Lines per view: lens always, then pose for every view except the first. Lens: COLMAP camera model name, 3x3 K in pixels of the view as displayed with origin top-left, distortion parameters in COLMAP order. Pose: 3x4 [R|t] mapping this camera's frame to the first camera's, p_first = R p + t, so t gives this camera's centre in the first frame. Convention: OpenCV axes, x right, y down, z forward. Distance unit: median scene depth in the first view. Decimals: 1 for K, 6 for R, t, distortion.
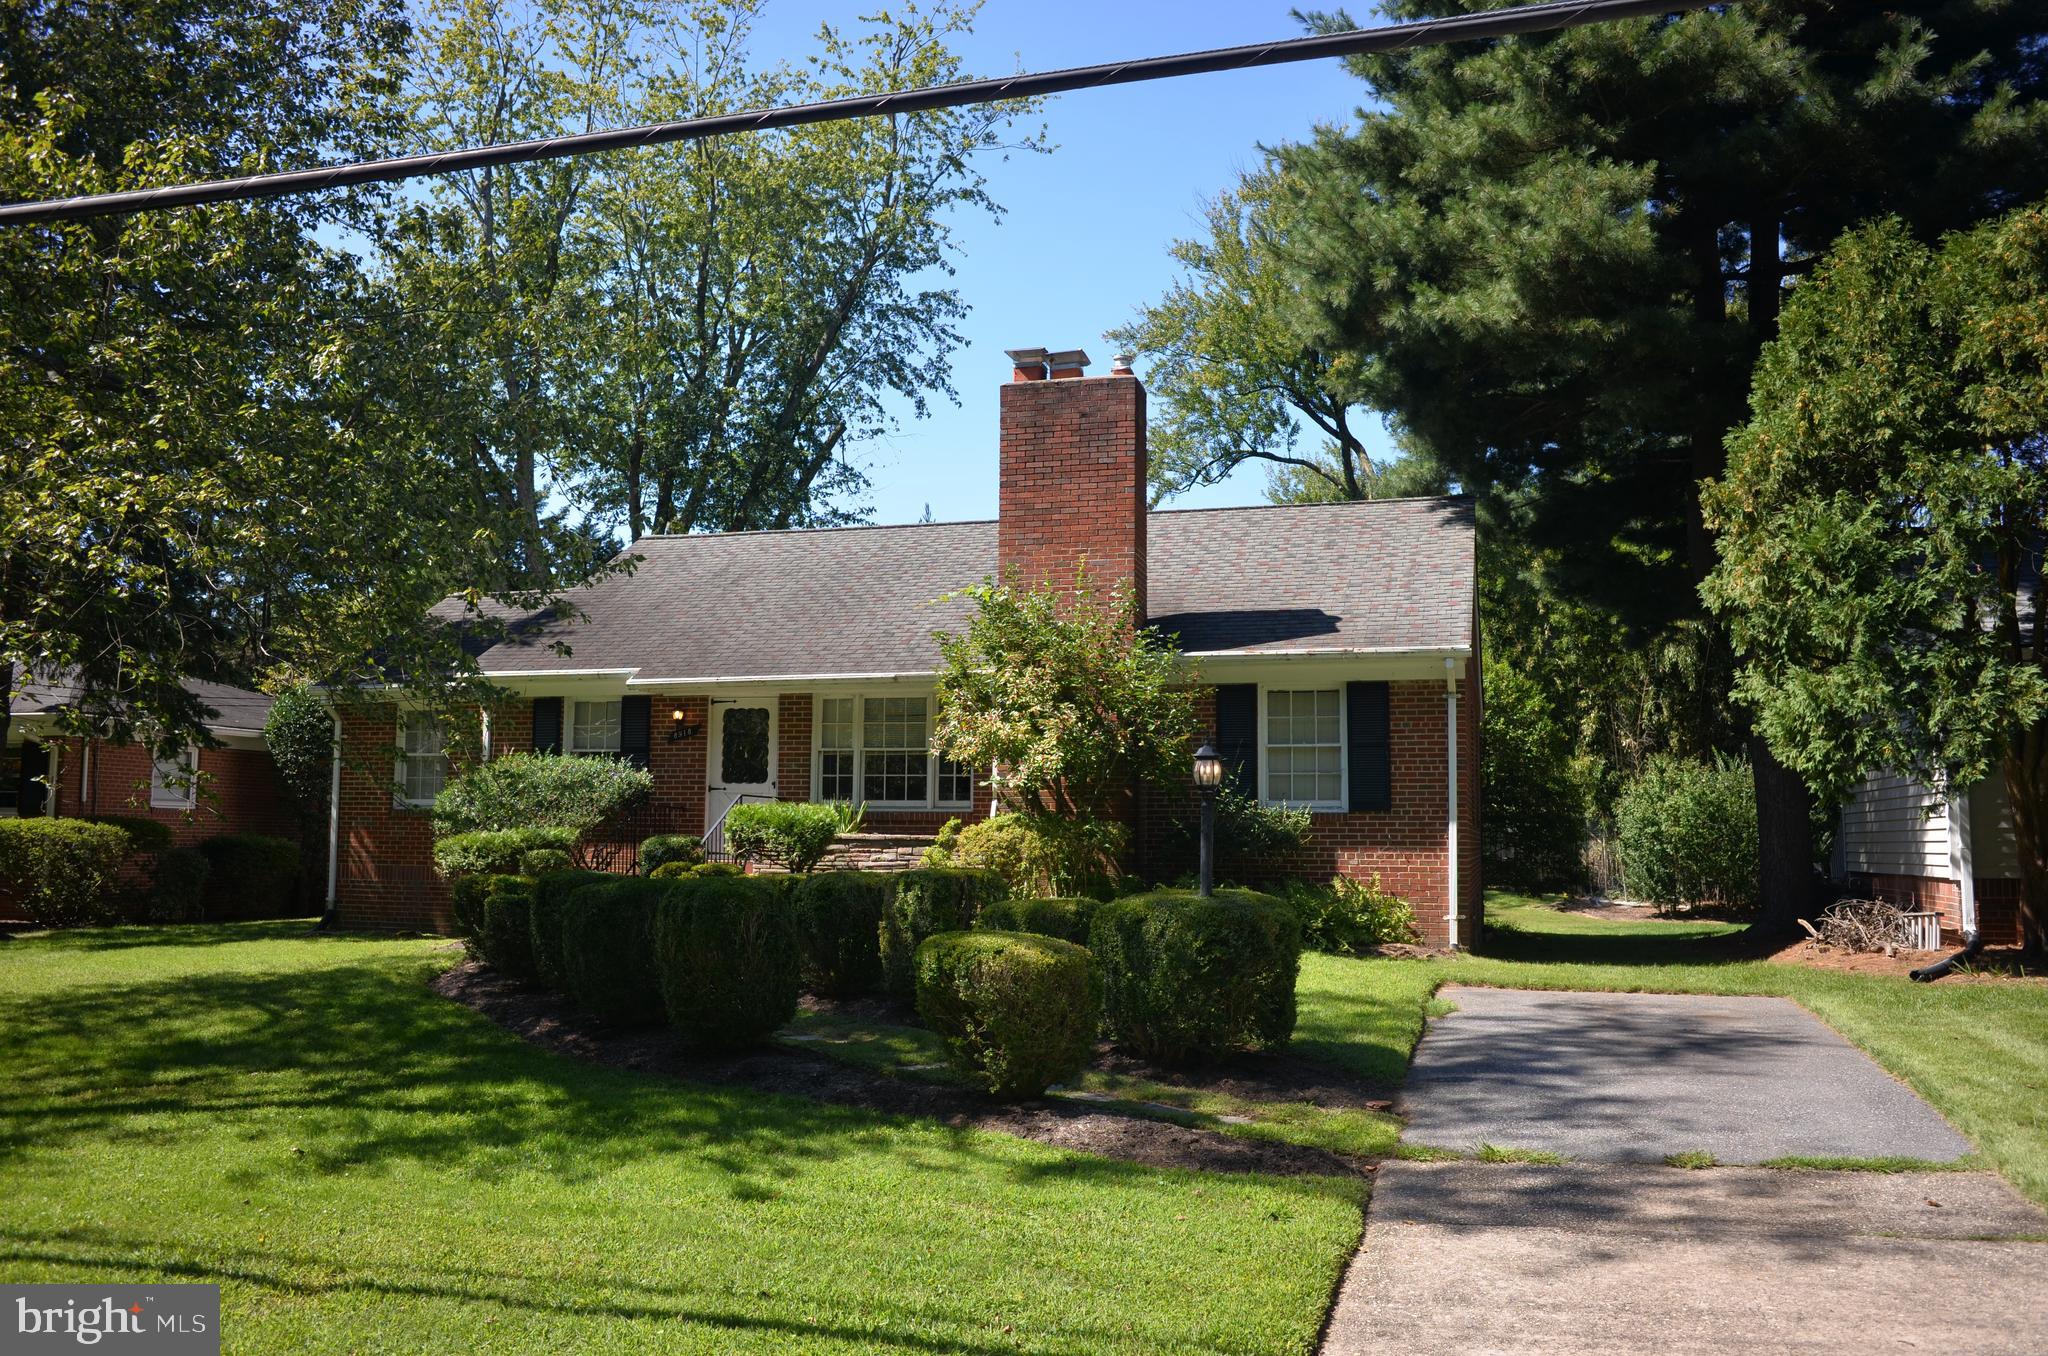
lens RADIAL K [[1628.8, 0, 1024.0], [0, 1628.8, 678.0], [0, 0, 1]] dist [-0.062358, 0.066465]
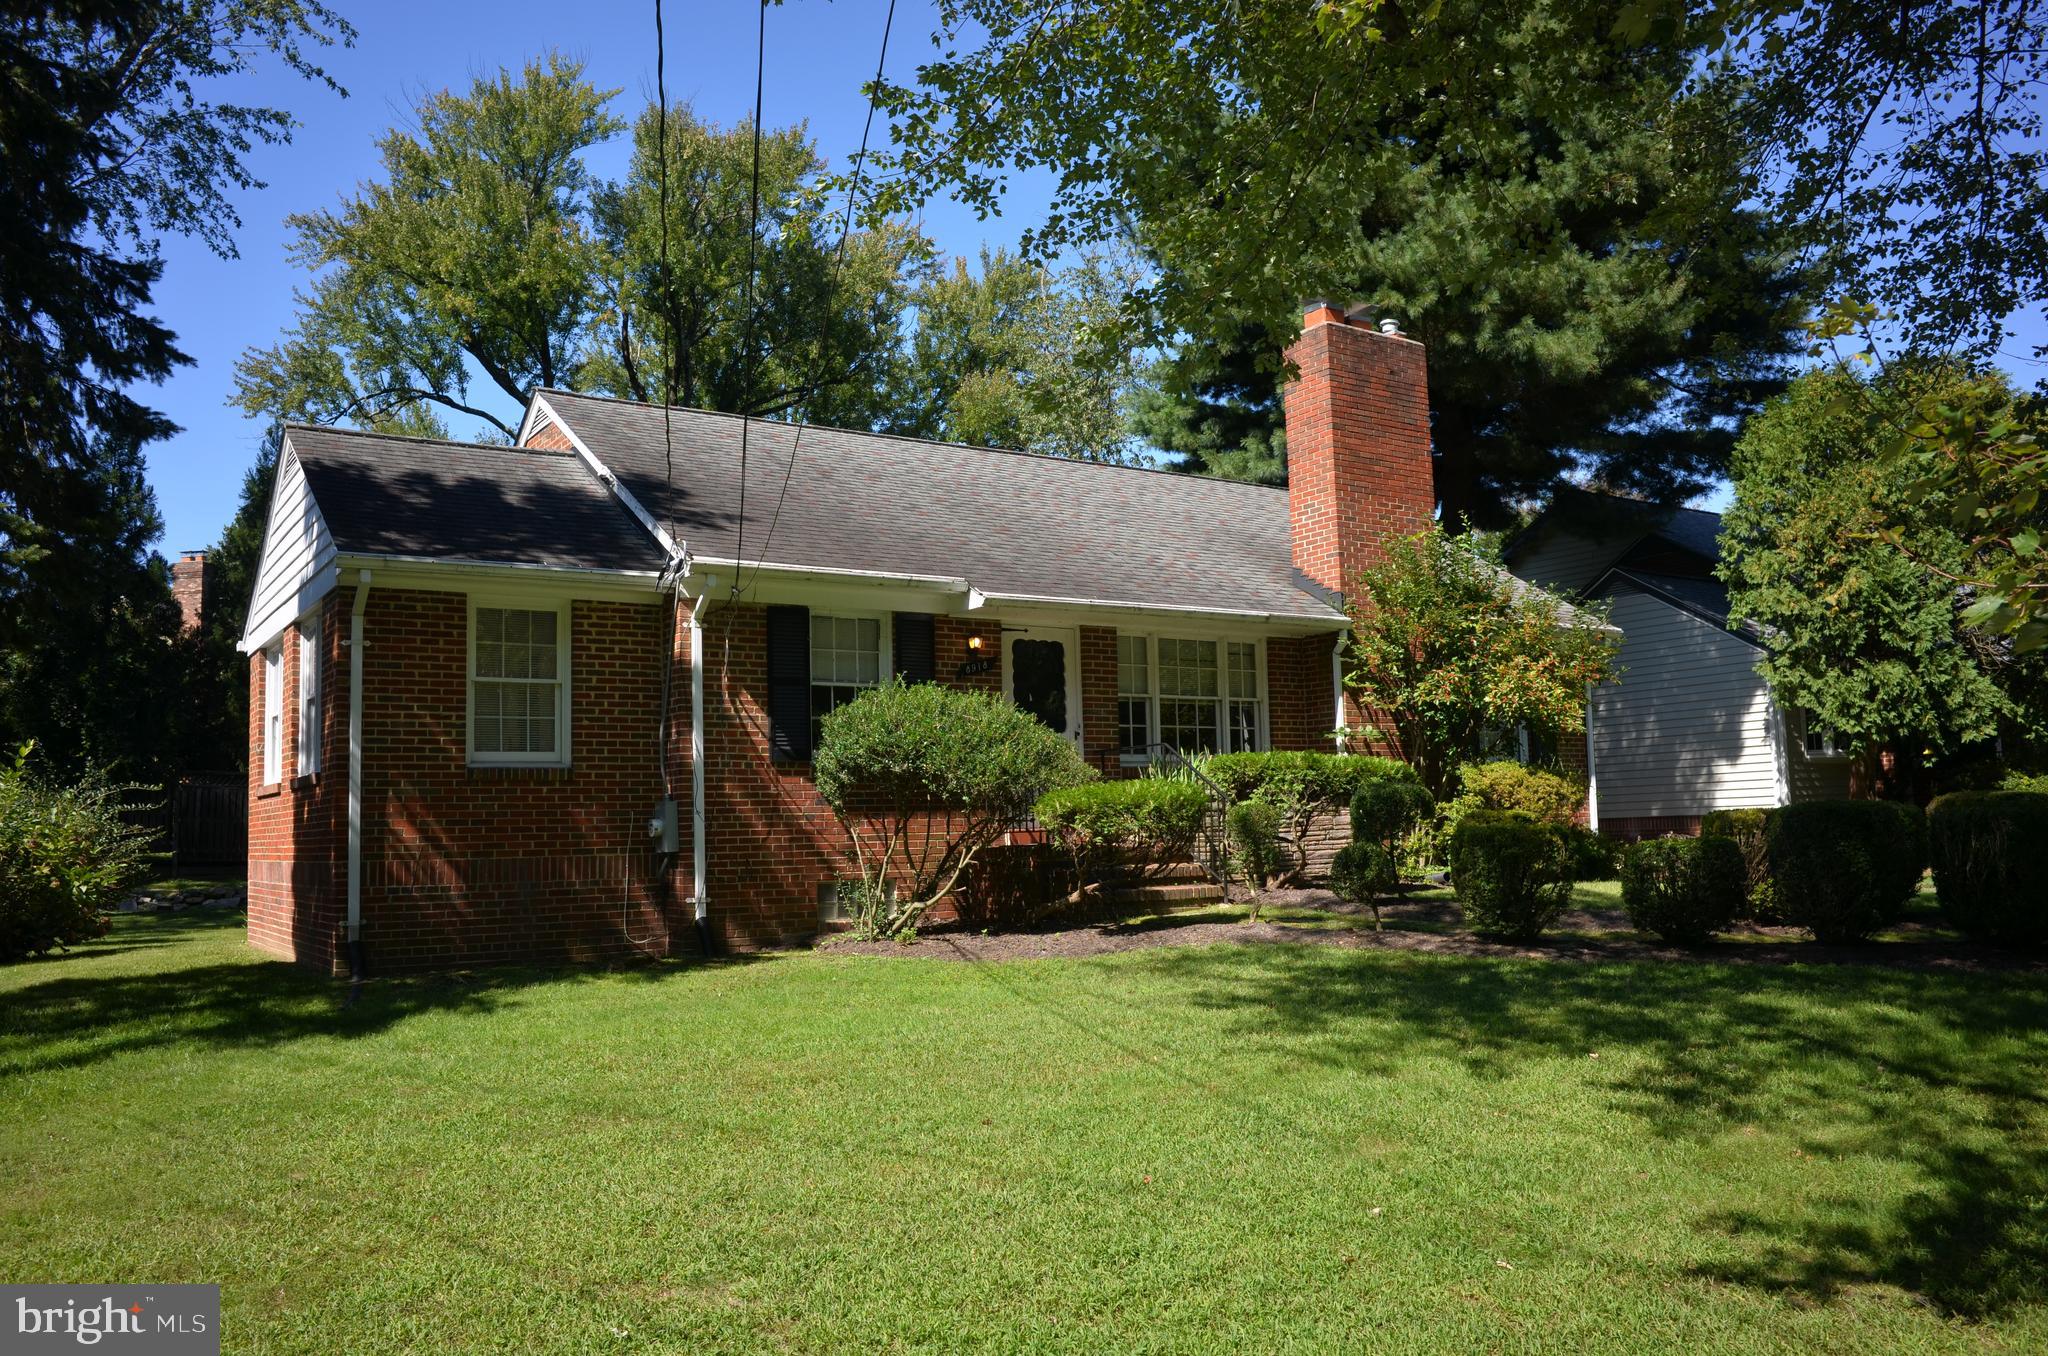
lens RADIAL K [[1628.8, 0, 1024.0], [0, 1628.8, 678.0], [0, 0, 1]] dist [-0.062358, 0.066465]
pose [[0.616803, 0.050920, 0.785469, -0.818138], [-0.042481, 0.998604, -0.031379, 0.063692], [-0.785970, -0.014013, 0.618105, 0.513531]]
